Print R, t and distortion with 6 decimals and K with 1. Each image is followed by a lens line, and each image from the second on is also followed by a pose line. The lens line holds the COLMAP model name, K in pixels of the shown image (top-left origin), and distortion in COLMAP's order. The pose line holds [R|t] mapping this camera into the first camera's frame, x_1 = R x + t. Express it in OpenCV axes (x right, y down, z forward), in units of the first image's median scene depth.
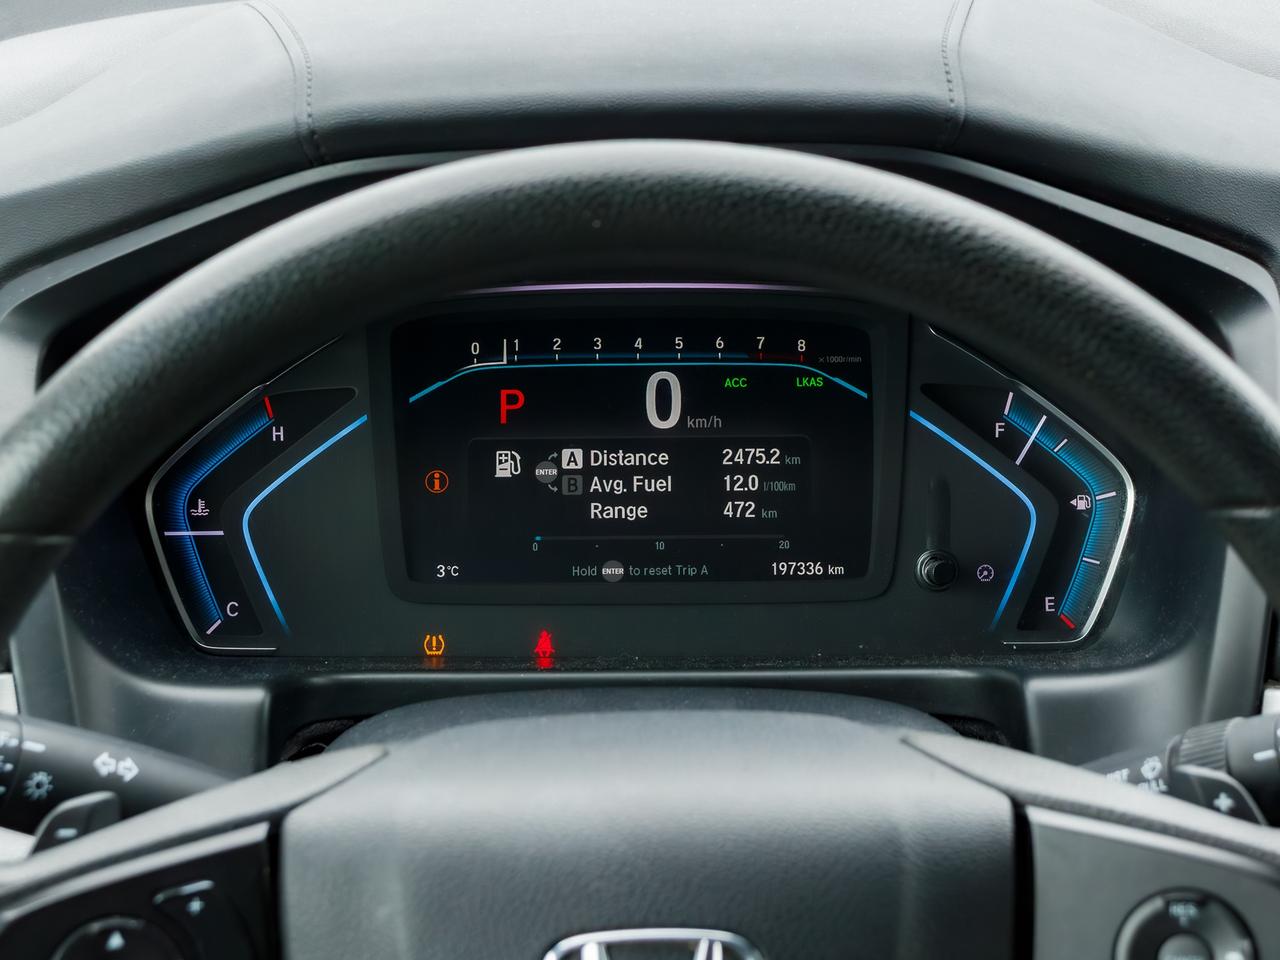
lens RADIAL K [[3422.8, 0, 647.3], [0, 3422.8, 486.6], [0, 0, 1]] dist [0.009353, 0.000000]
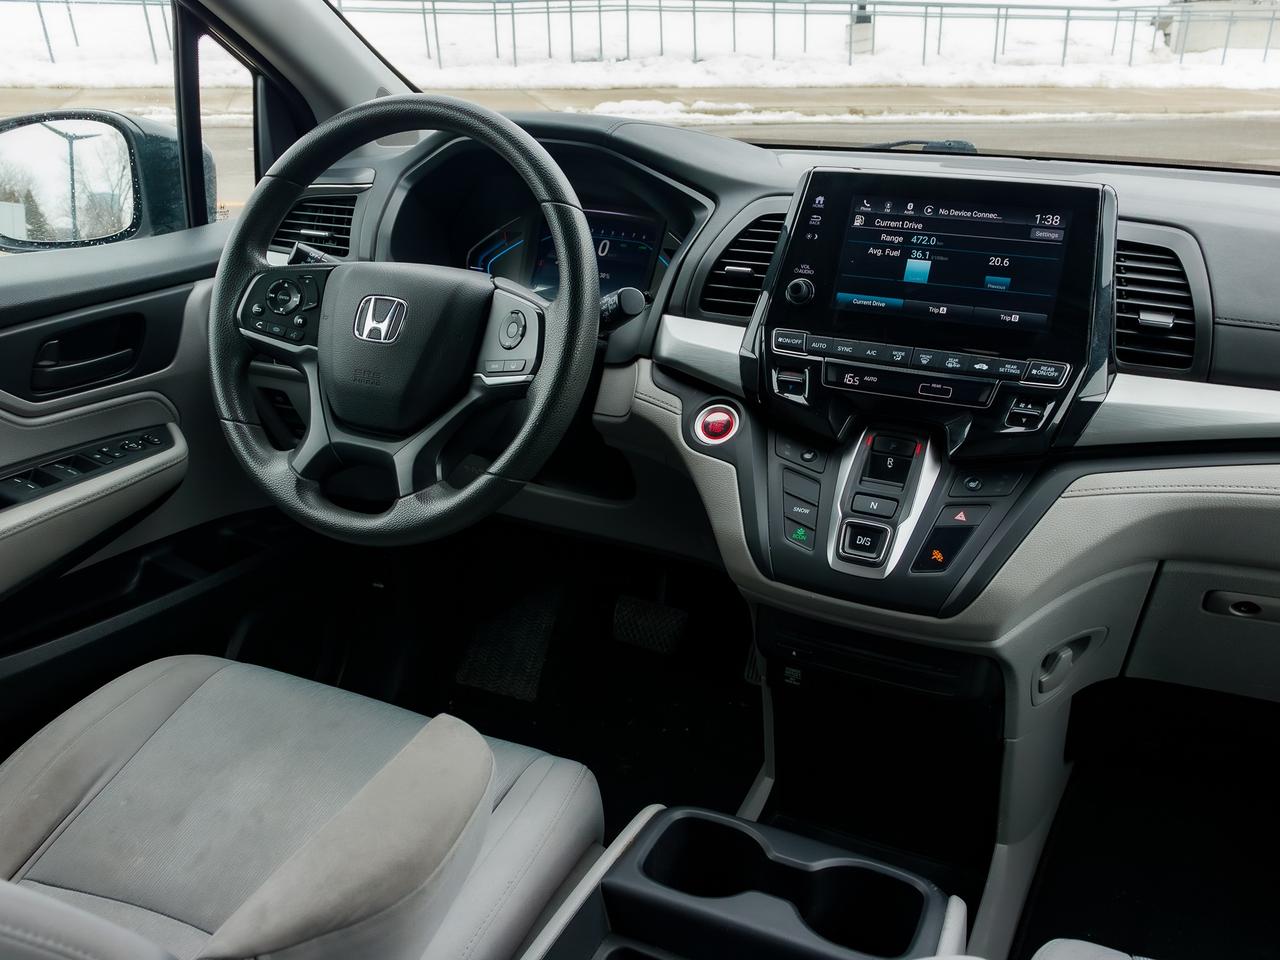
lens RADIAL K [[1142.7, 0, 635.0], [0, 1142.7, 492.9], [0, 0, 1]] dist [0.000398, -0.001913]
pose [[0.889388, 0.200063, -0.411053, 0.639870], [-0.199127, 0.978912, 0.045597, 0.181544], [0.411507, 0.041298, 0.910471, -0.029402]]
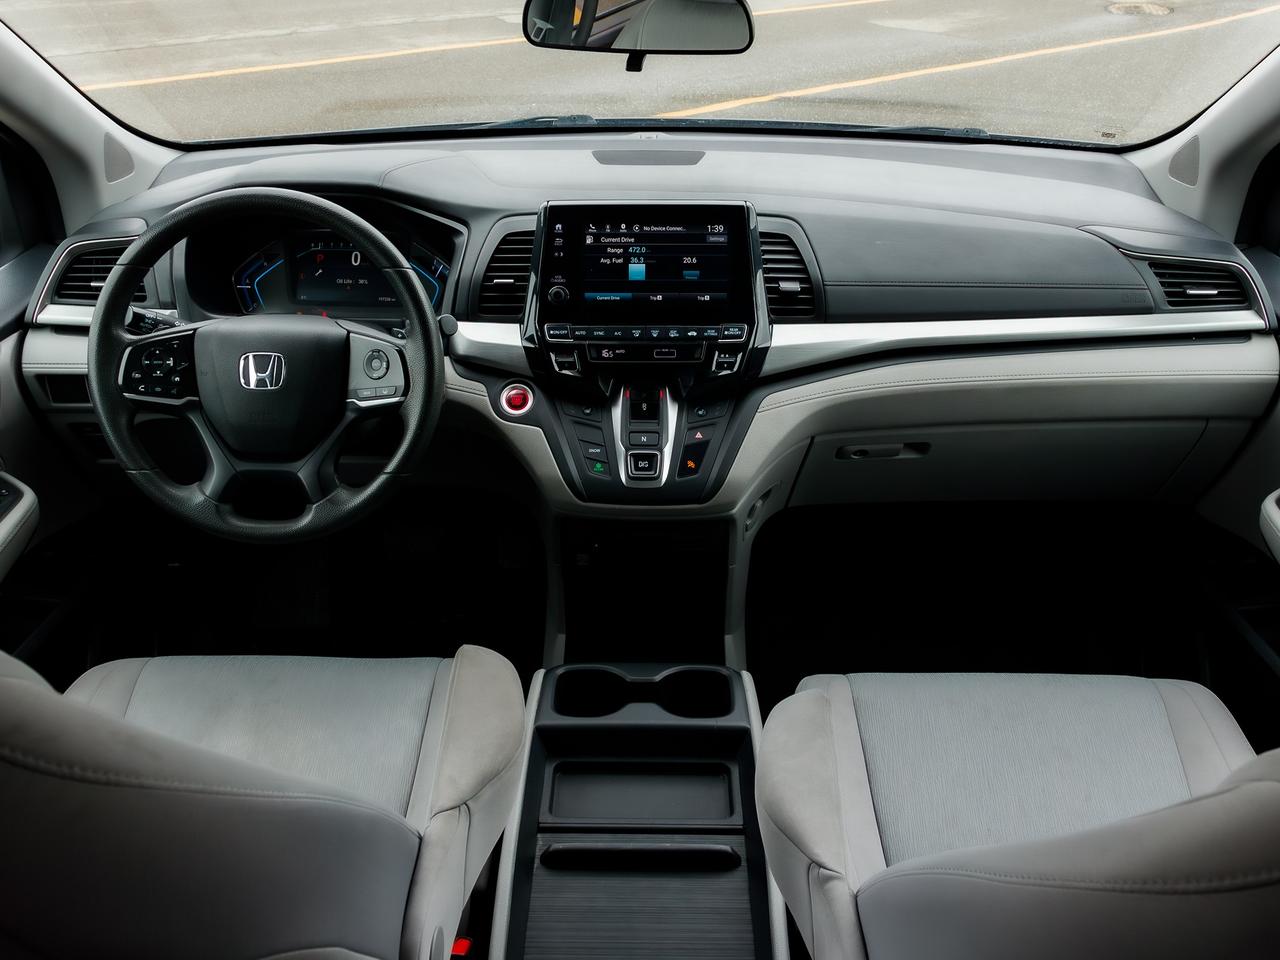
lens RADIAL K [[1142.7, 0, 633.4], [0, 1142.7, 491.1], [0, 0, 1]] dist [0.000398, -0.001913]
pose [[0.999034, 0.034791, -0.026827, 0.455452], [-0.031128, 0.991466, 0.126595, 0.081130], [0.031002, -0.125637, 0.991592, -0.491243]]
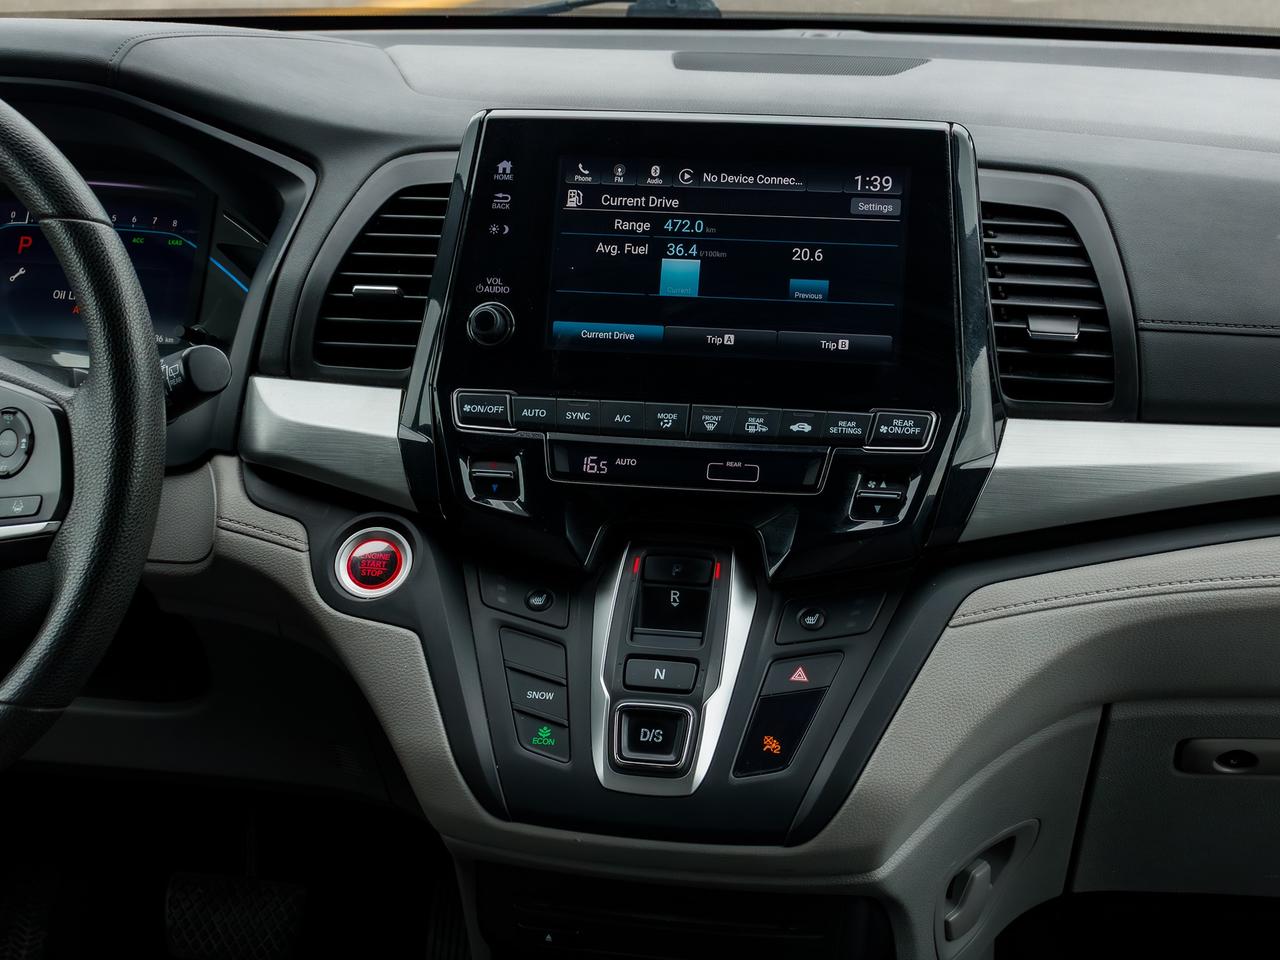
lens RADIAL K [[2350.0, 0, 641.9], [0, 2350.0, 486.5], [0, 0, 1]] dist [0.008985, 0.000000]
pose [[0.979920, 0.081589, -0.181935, 0.625708], [-0.089698, 0.995289, -0.036784, 0.146227], [0.178077, 0.052364, 0.982622, -0.244860]]
